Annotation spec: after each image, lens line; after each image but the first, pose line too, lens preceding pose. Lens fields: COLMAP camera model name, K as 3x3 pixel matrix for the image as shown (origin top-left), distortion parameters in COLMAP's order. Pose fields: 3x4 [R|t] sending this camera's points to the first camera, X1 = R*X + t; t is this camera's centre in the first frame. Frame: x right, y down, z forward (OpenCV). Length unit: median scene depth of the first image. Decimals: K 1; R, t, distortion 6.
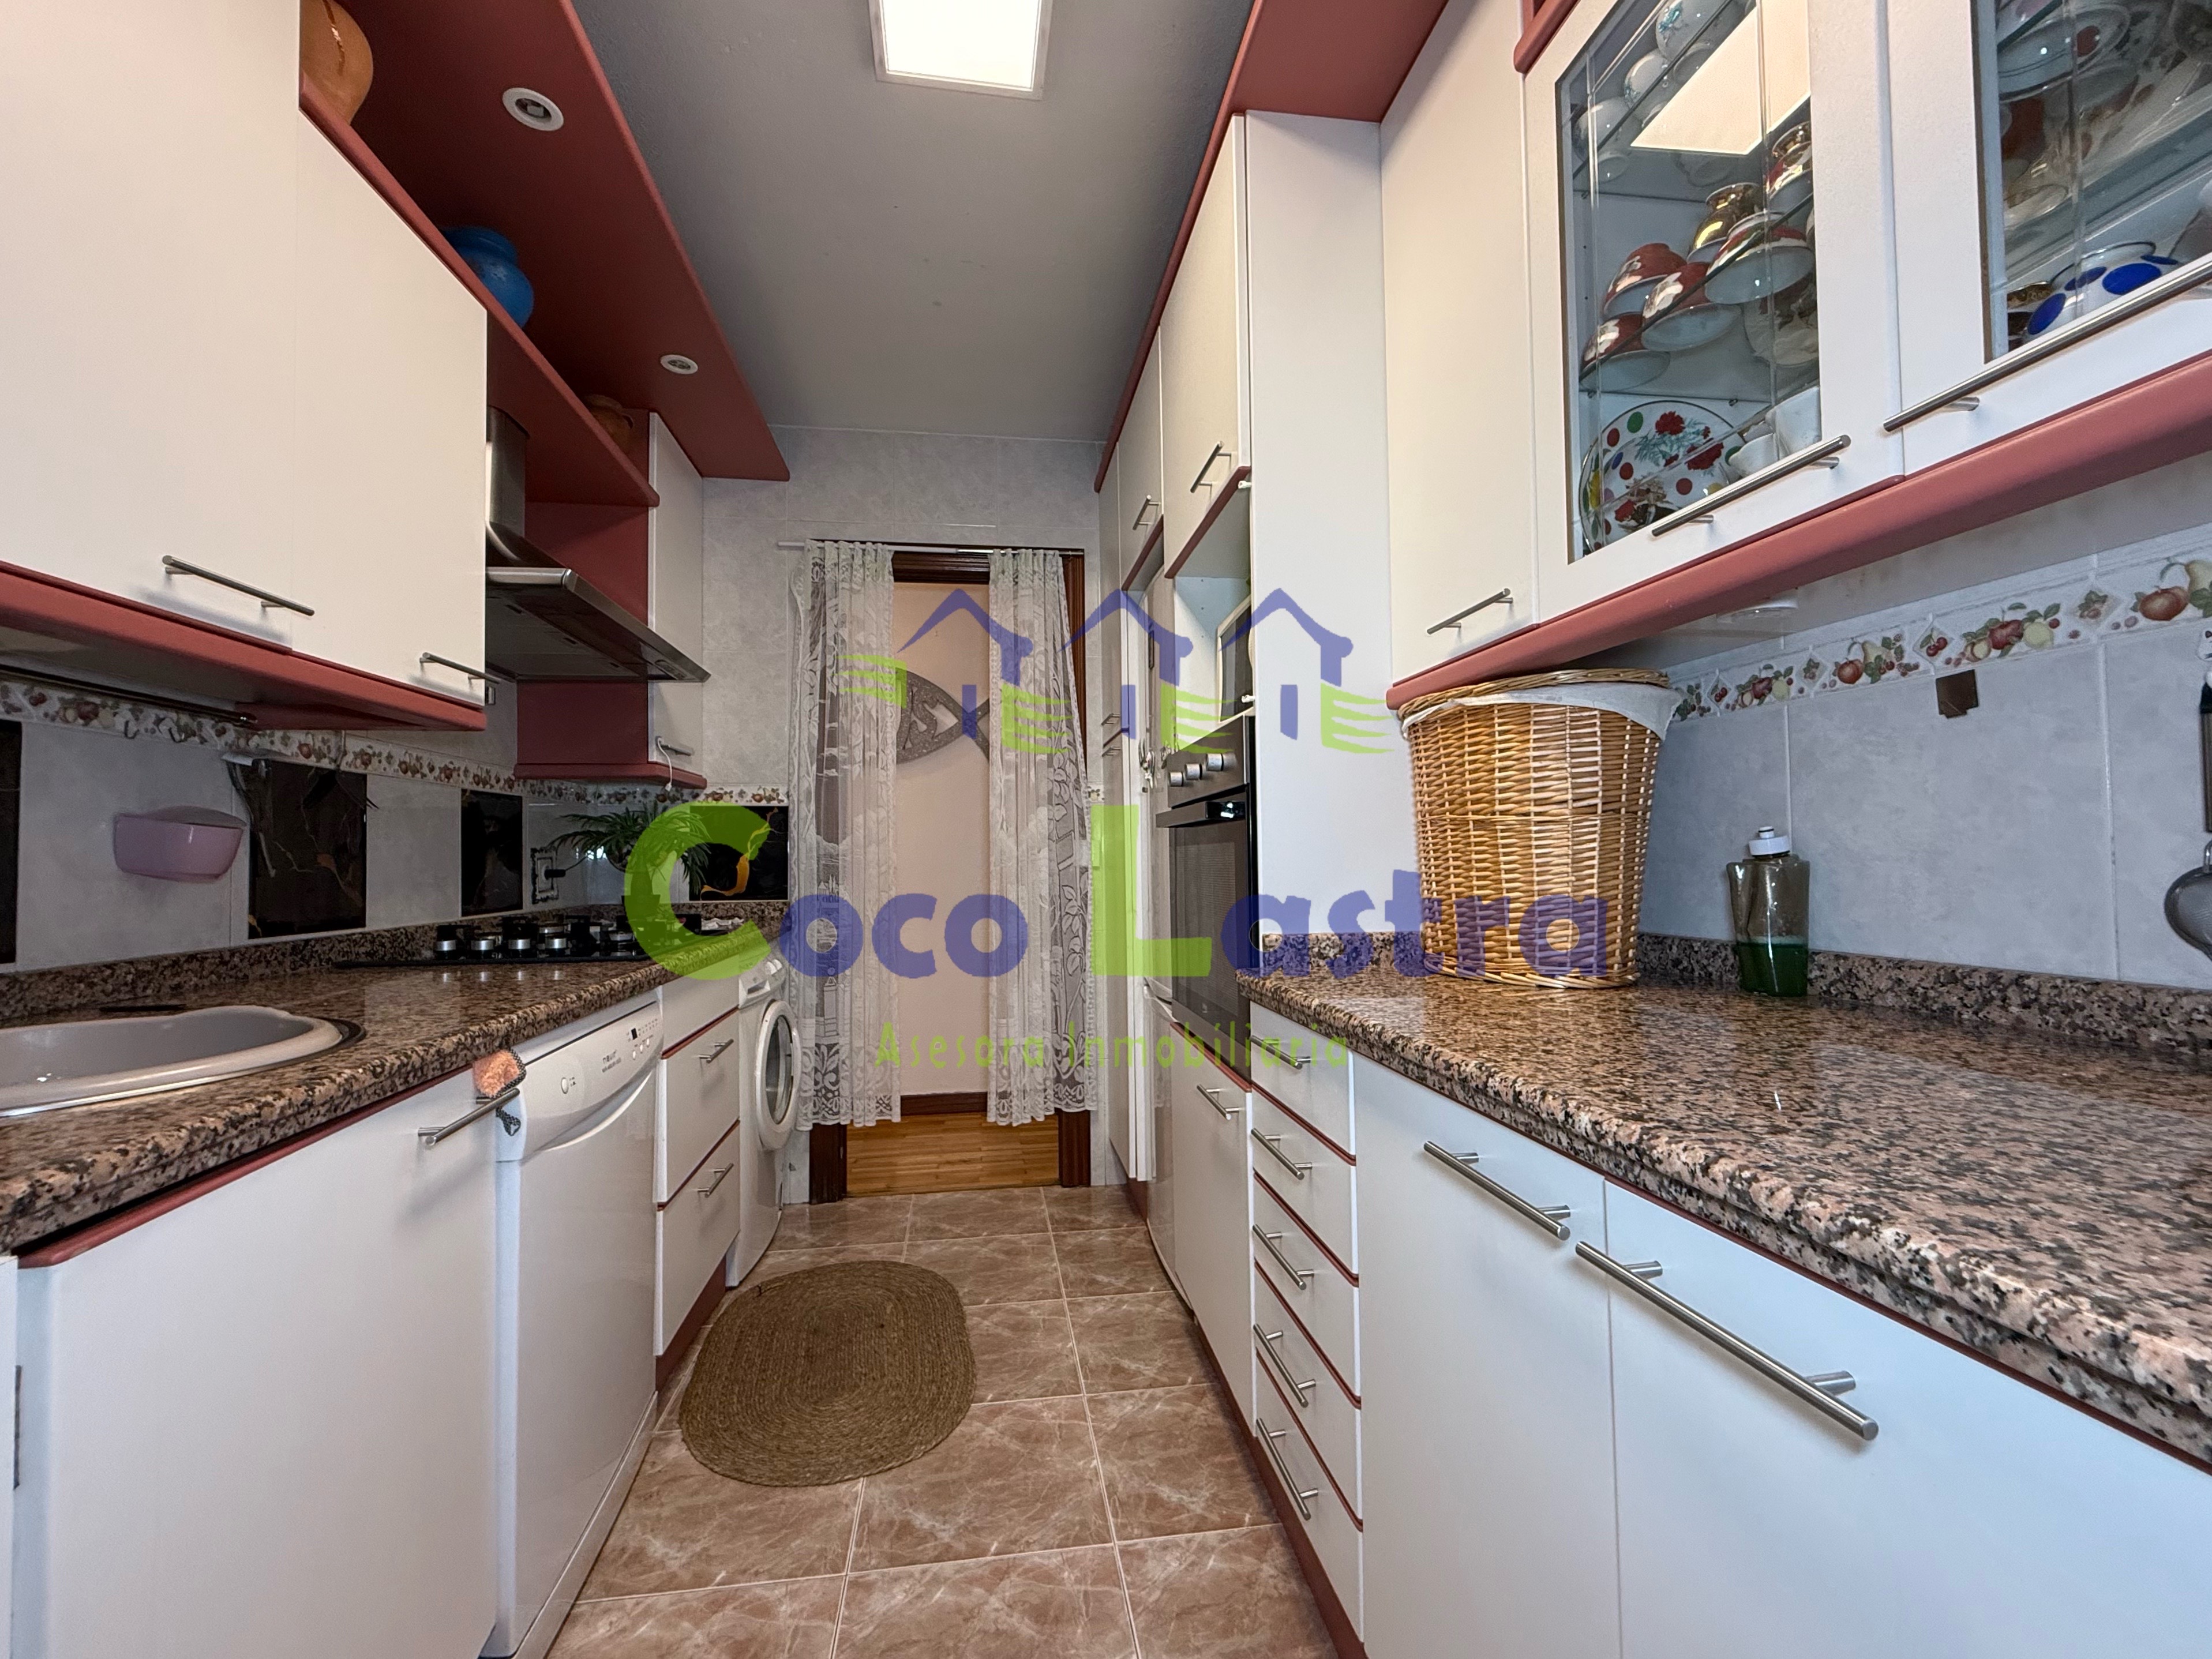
lens RADIAL K [[915.6, 0, 1106.0], [0, 915.6, 829.5], [0, 0, 1]] dist [-0.000328, -0.000130]
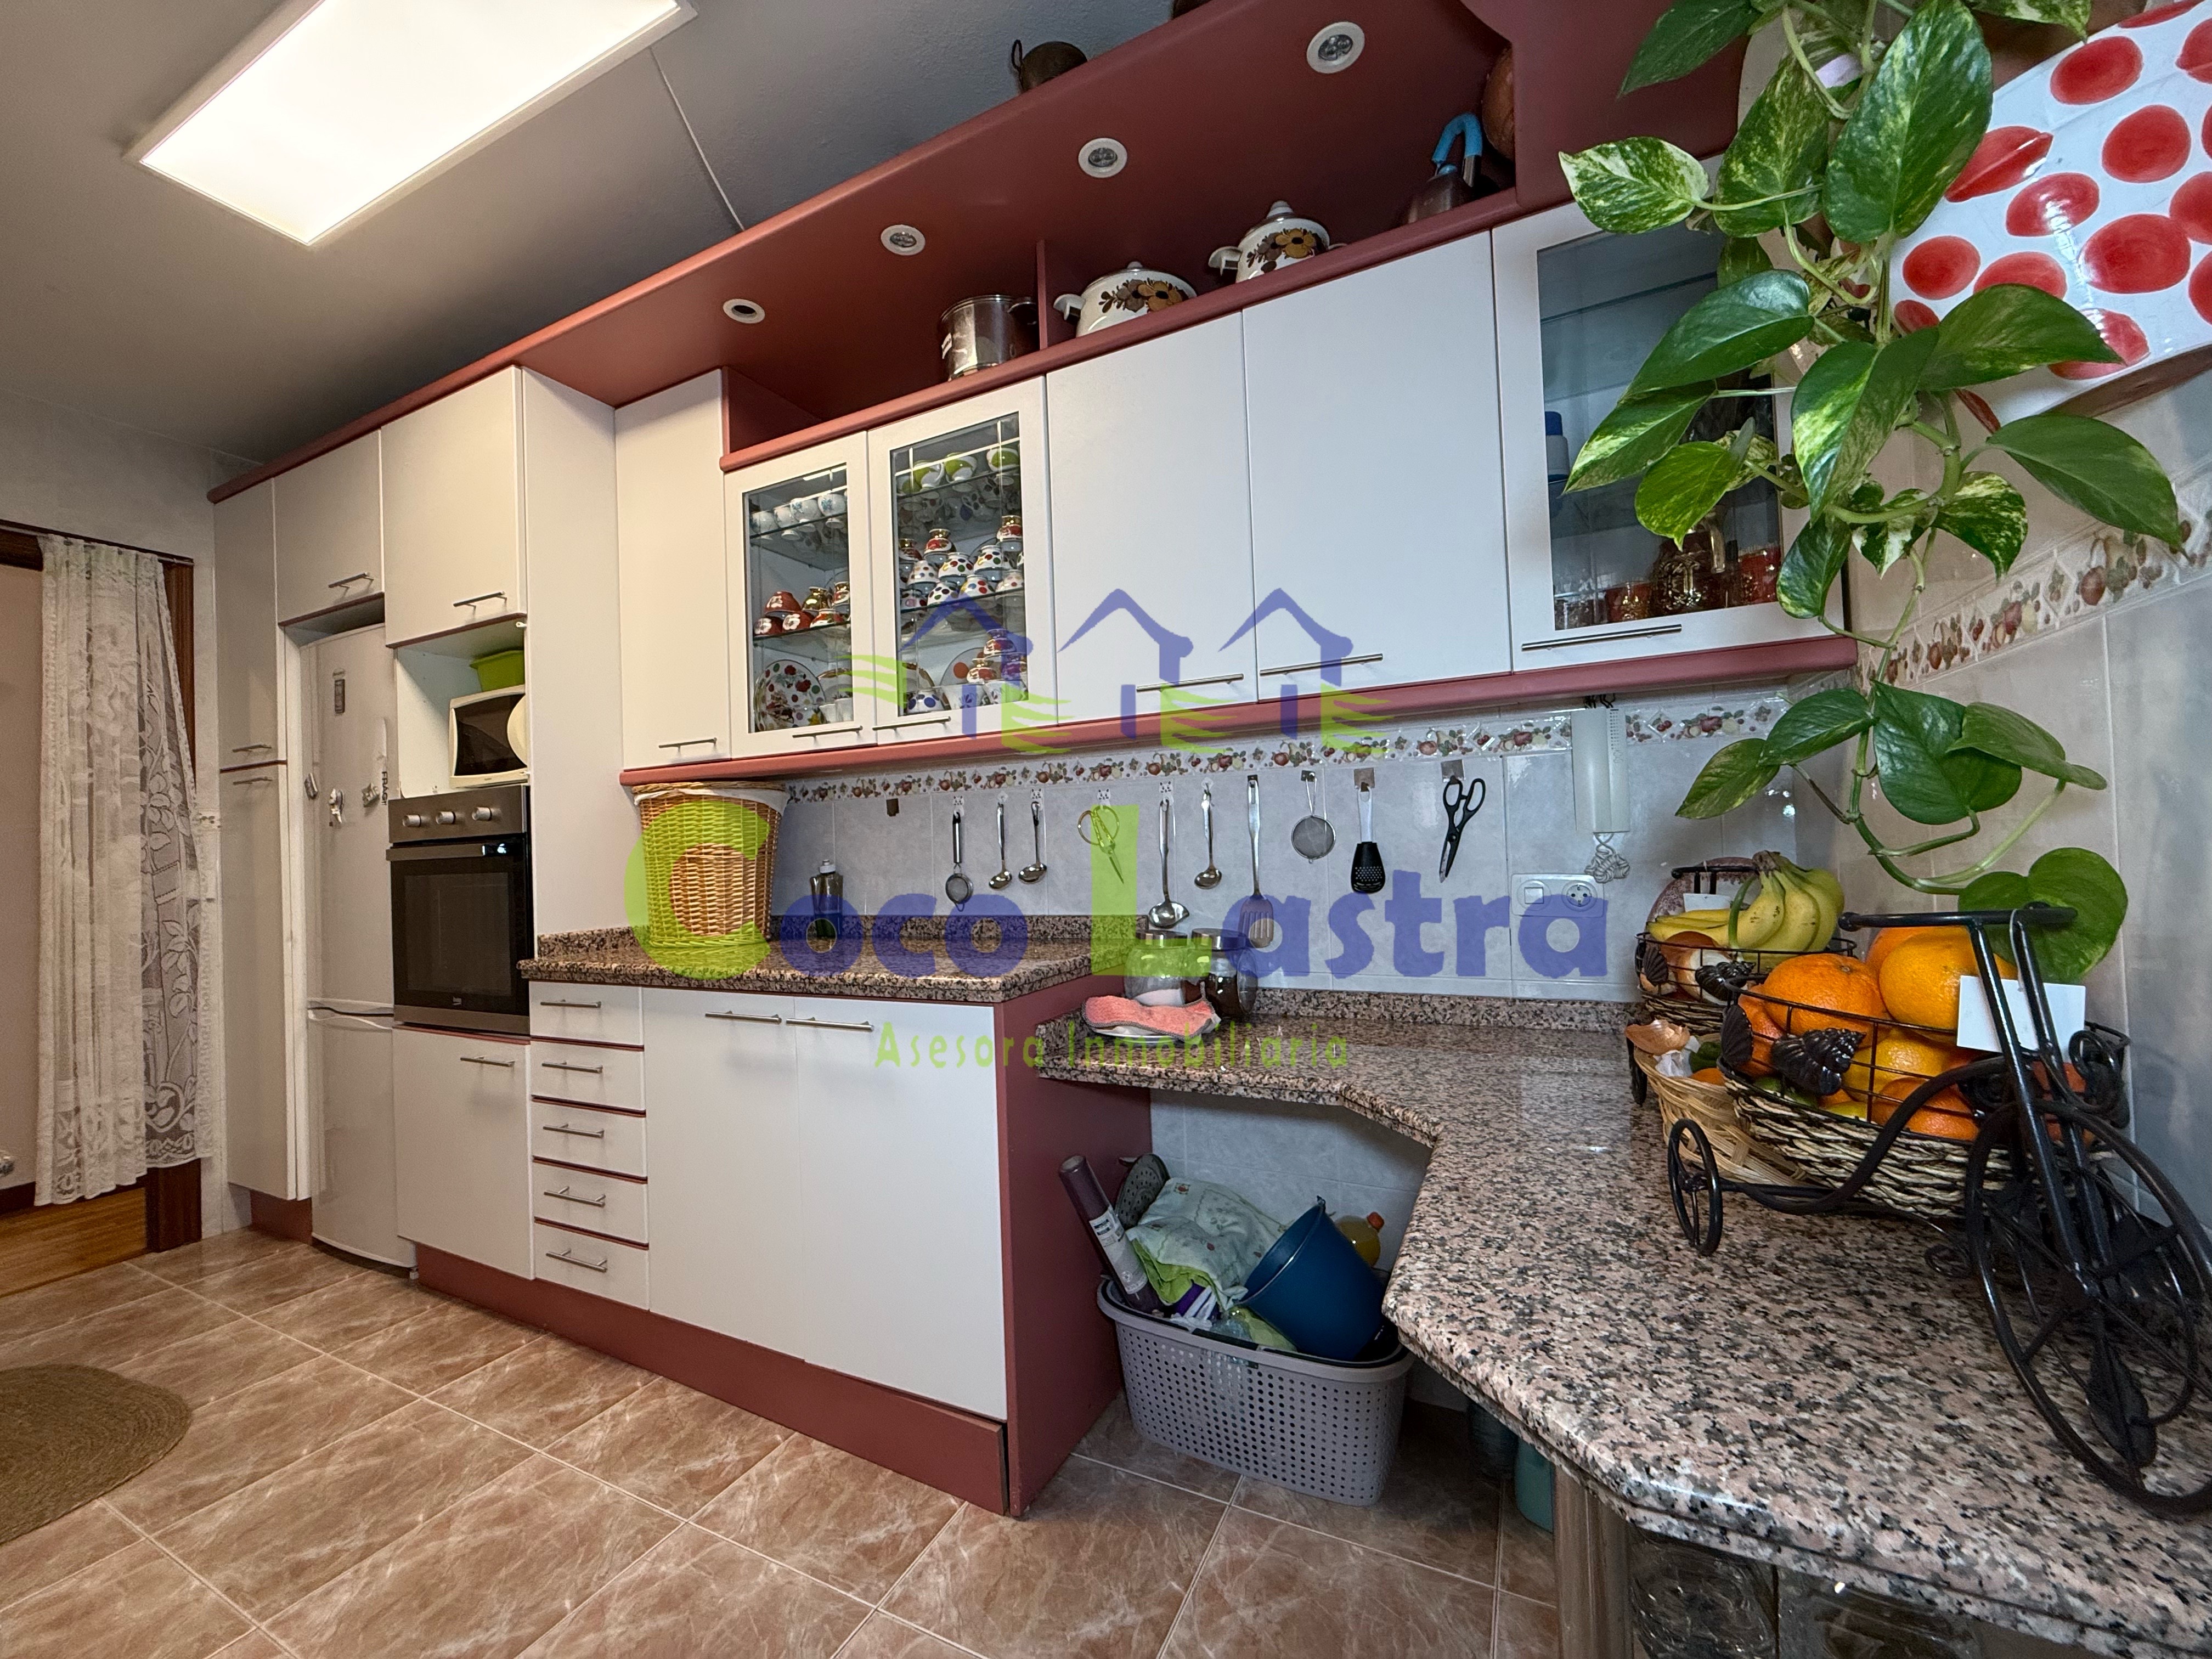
lens RADIAL K [[879.2, 0, 1094.5], [0, 879.2, 834.0], [0, 0, 1]] dist [-0.005677, -0.000006]
pose [[0.566734, 0.005390, 0.823883, -0.460682], [0.001382, 0.999971, -0.007492, -0.034695], [-0.823900, 0.005385, 0.566710, -0.510396]]
